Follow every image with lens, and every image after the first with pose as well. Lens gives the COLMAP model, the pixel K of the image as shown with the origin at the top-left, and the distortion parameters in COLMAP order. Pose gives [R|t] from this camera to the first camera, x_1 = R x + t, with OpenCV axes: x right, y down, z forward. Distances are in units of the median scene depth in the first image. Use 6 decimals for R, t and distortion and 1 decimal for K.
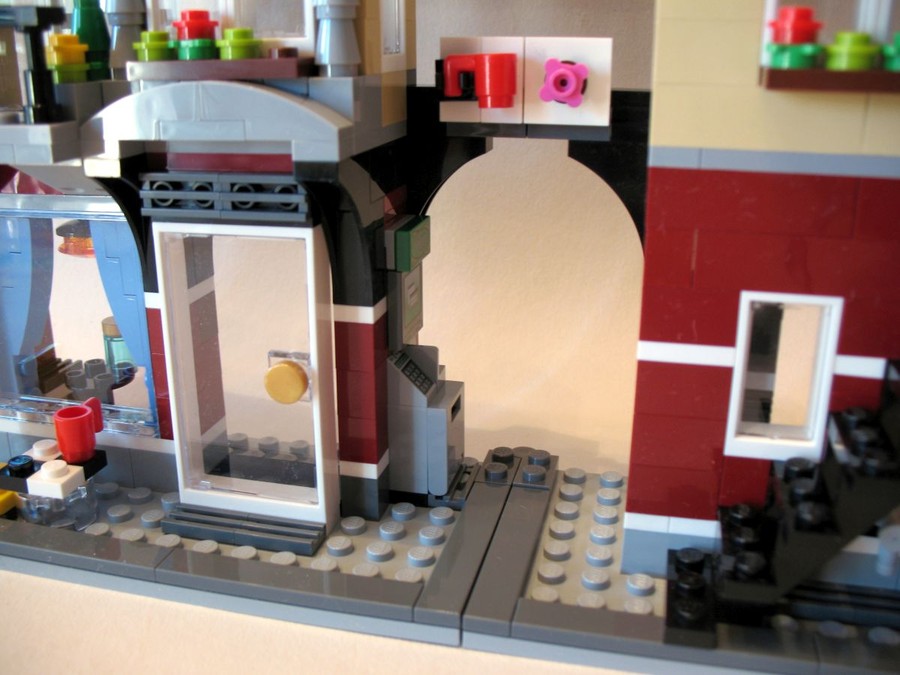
lens RADIAL K [[932.5, 0, 428.8], [0, 932.5, 349.7], [0, 0, 1]] dist [-0.134360, 0.008418]
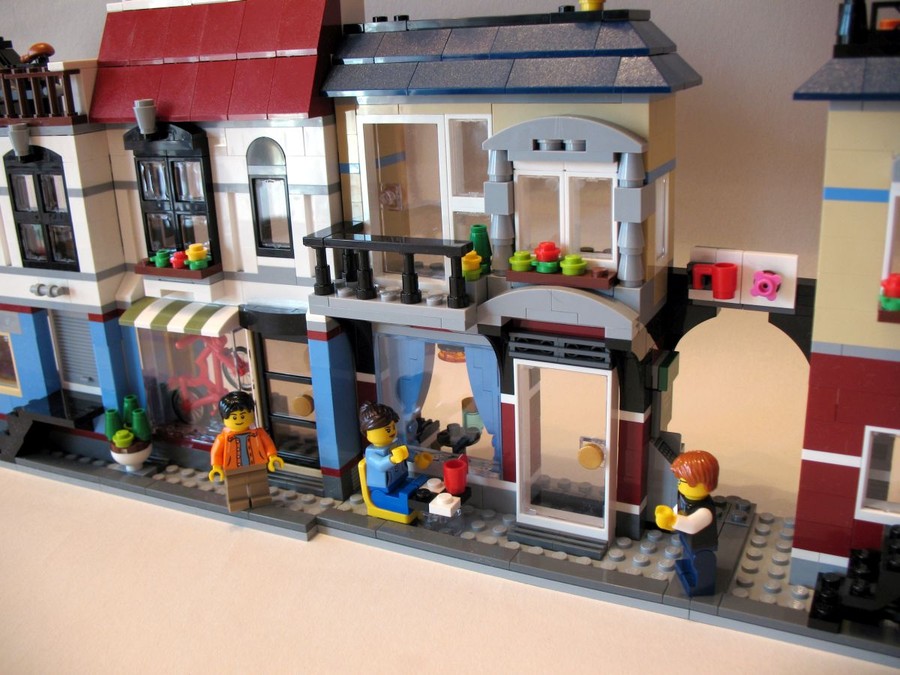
lens RADIAL K [[925.8, 0, 450.0], [0, 925.8, 337.5], [0, 0, 1]] dist [-0.196655, 0.227521]
pose [[0.975824, 0.034327, -0.215844, -0.049241], [-0.034548, 0.999399, 0.002751, -0.175546], [0.215809, 0.004772, 0.976424, -0.674880]]
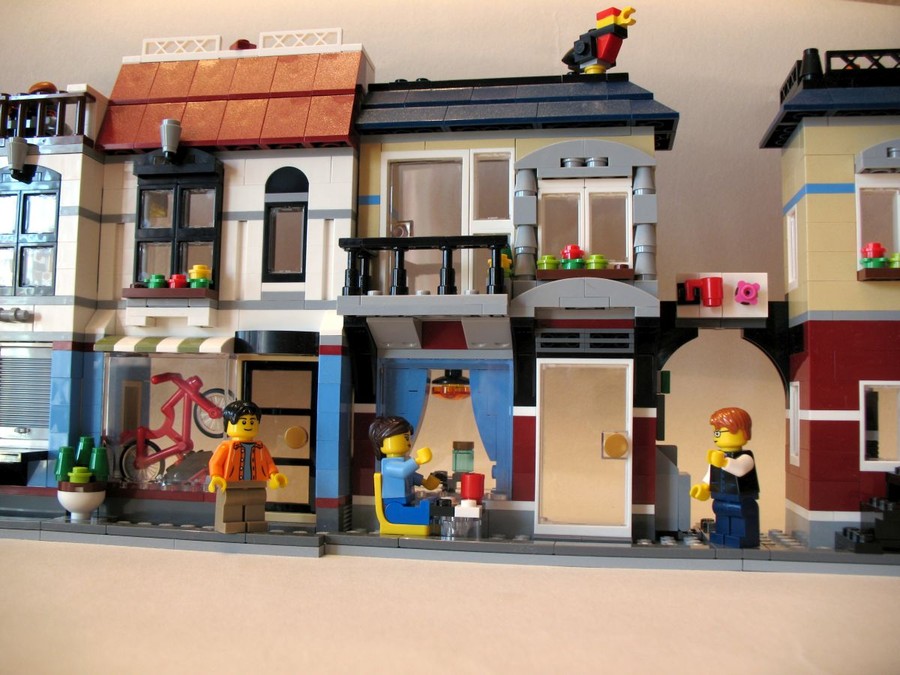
lens RADIAL K [[925.8, 0, 450.0], [0, 925.8, 337.5], [0, 0, 1]] dist [-0.196655, 0.227521]
pose [[0.996512, 0.026372, 0.079173, -0.607113], [0.006739, 0.920224, -0.391334, 0.524399], [-0.083177, 0.390503, 0.916836, -0.649127]]
